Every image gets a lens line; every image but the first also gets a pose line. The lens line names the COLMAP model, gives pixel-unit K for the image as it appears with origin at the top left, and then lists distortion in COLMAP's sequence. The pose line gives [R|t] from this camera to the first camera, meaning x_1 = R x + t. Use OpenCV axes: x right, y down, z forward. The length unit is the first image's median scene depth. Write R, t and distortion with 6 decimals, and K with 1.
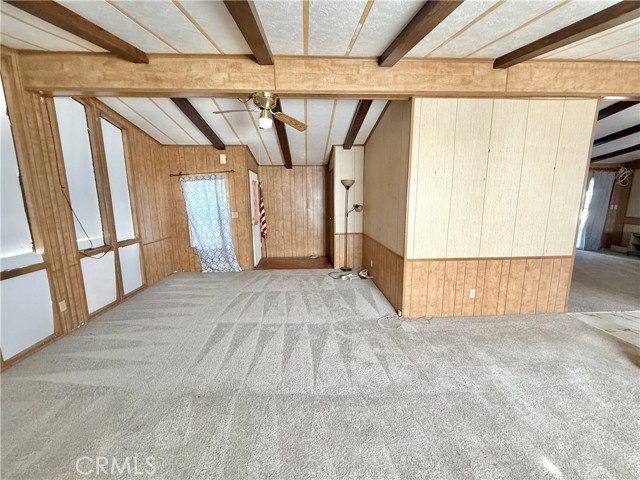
lens RADIAL K [[255.0, 0, 320.0], [0, 255.0, 240.0], [0, 0, 1]] dist [-0.001605, -0.000352]
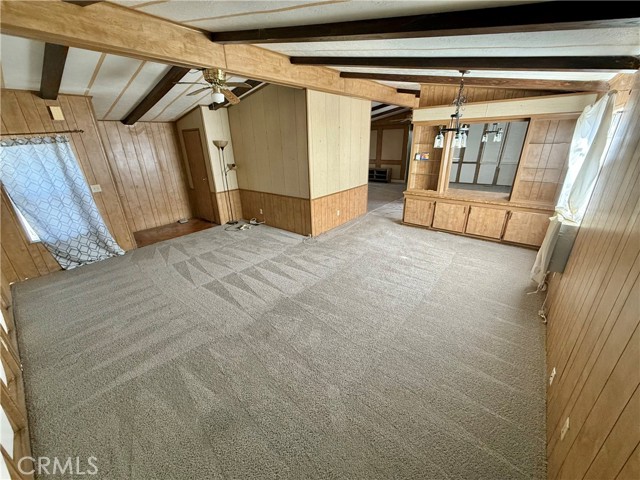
lens RADIAL K [[255.0, 0, 320.0], [0, 255.0, 240.0], [0, 0, 1]] dist [-0.001605, -0.000352]
pose [[0.667937, -0.280033, 0.689523, -0.729872], [0.145020, 0.957721, 0.248475, -0.063015], [-0.729952, -0.065971, 0.680307, -0.106740]]
